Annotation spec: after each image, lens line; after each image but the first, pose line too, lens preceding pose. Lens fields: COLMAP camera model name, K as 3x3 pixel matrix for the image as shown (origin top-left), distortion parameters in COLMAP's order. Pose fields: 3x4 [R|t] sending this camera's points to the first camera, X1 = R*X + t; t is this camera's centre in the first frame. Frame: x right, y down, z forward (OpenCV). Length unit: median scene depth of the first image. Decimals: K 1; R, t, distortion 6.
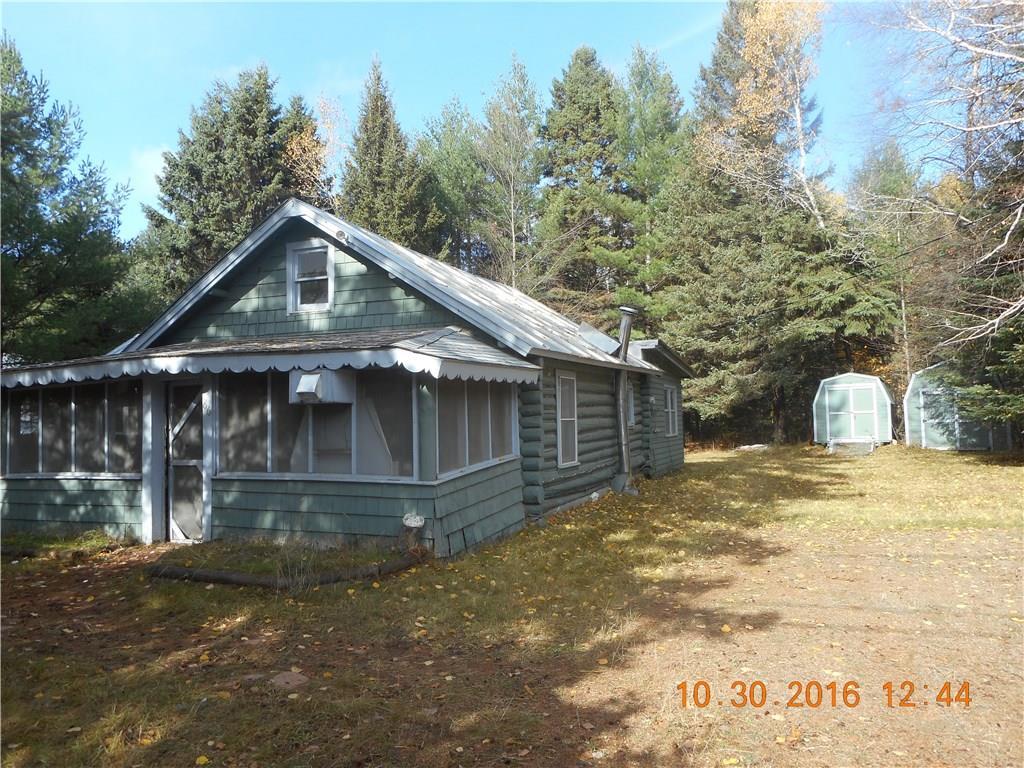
lens RADIAL K [[773.6, 0, 517.9], [0, 773.6, 381.6], [0, 0, 1]] dist [-0.015369, -0.004319]
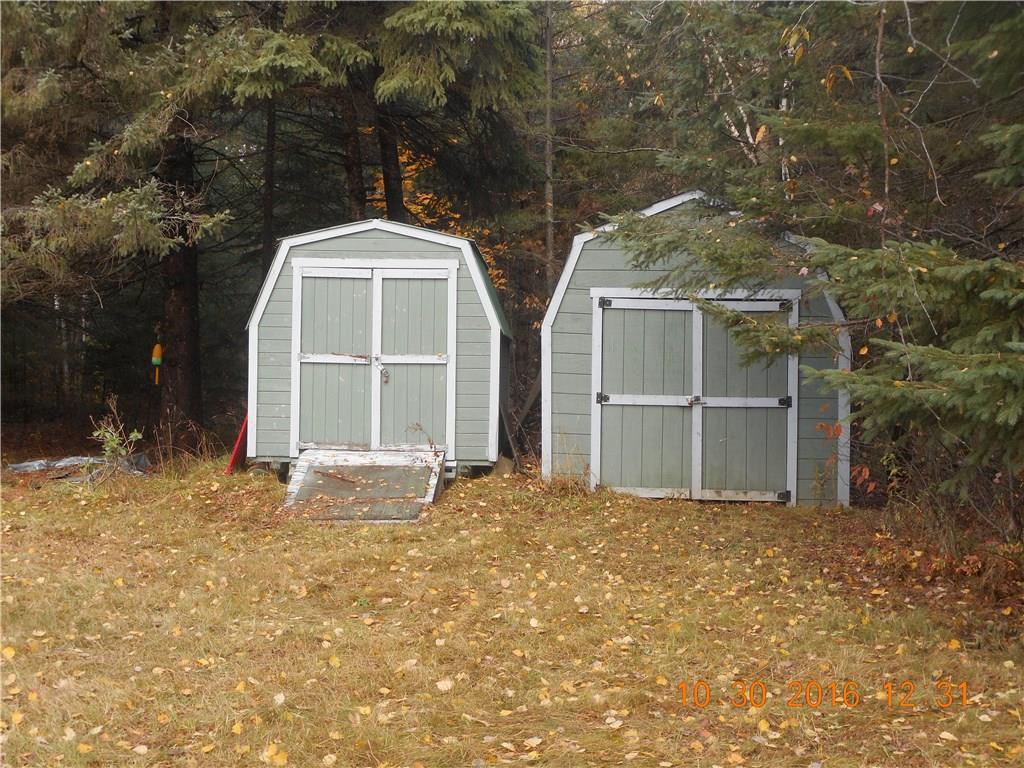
lens RADIAL K [[1442.1, 0, 514.1], [0, 1442.1, 385.7], [0, 0, 1]] dist [-0.040648, 0.000000]
pose [[0.896655, 0.032571, 0.441530, 0.551948], [-0.060262, 0.996987, 0.048834, 0.047595], [-0.438610, -0.070395, 0.895916, 1.130745]]
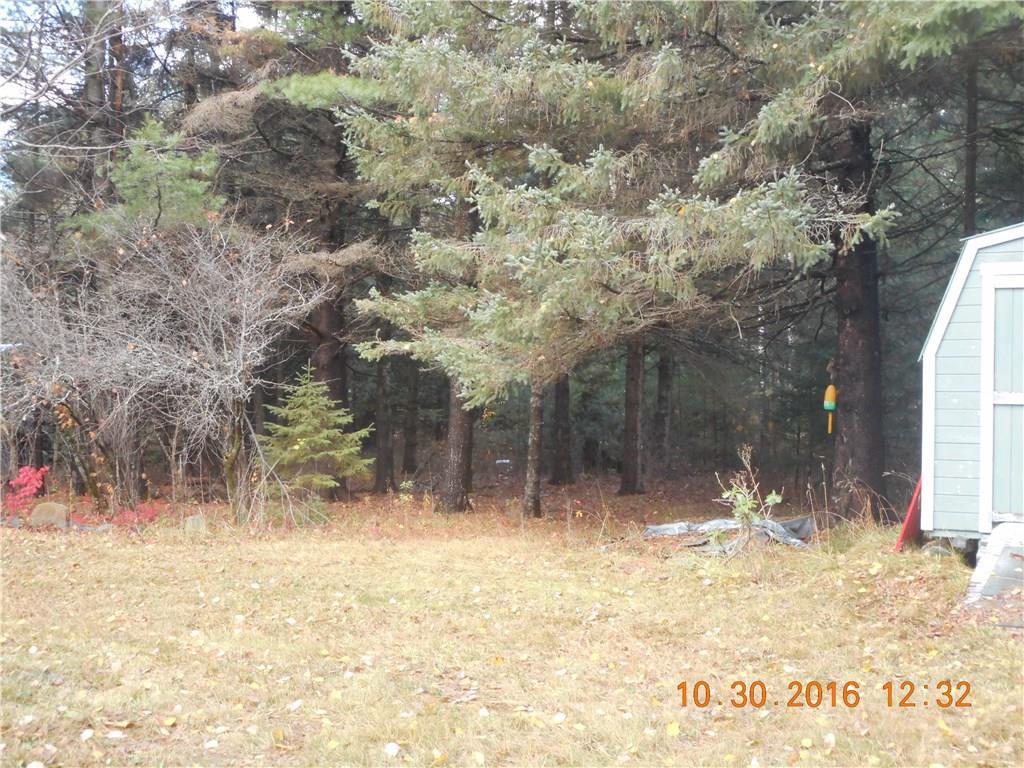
lens RADIAL K [[1442.1, 0, 512.6], [0, 1442.1, 386.8], [0, 0, 1]] dist [-0.040648, 0.000000]
pose [[0.998342, 0.036925, -0.044153, 0.664464], [-0.035168, 0.998583, 0.039927, 0.061992], [0.045565, -0.038309, 0.998227, 1.389774]]
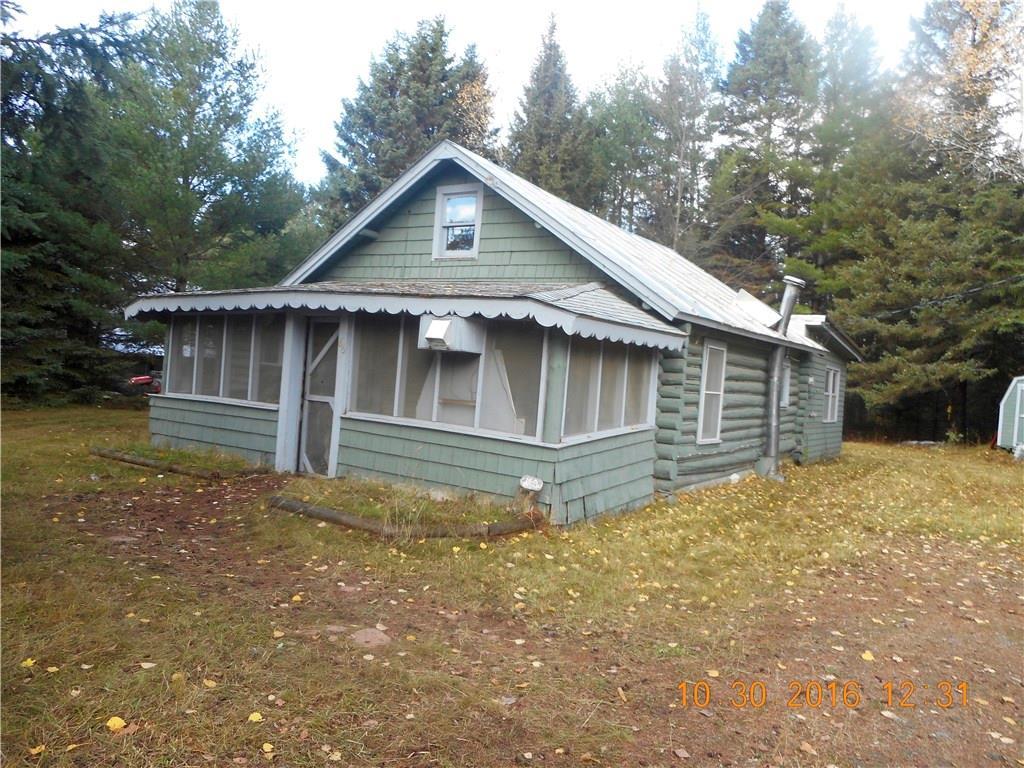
lens RADIAL K [[773.6, 0, 513.9], [0, 773.6, 387.7], [0, 0, 1]] dist [-0.015369, -0.004319]
pose [[0.976148, 0.096506, -0.194476, 0.011980], [-0.085163, 0.994186, 0.065886, 0.002075], [0.199703, -0.047752, 0.978692, 0.050654]]
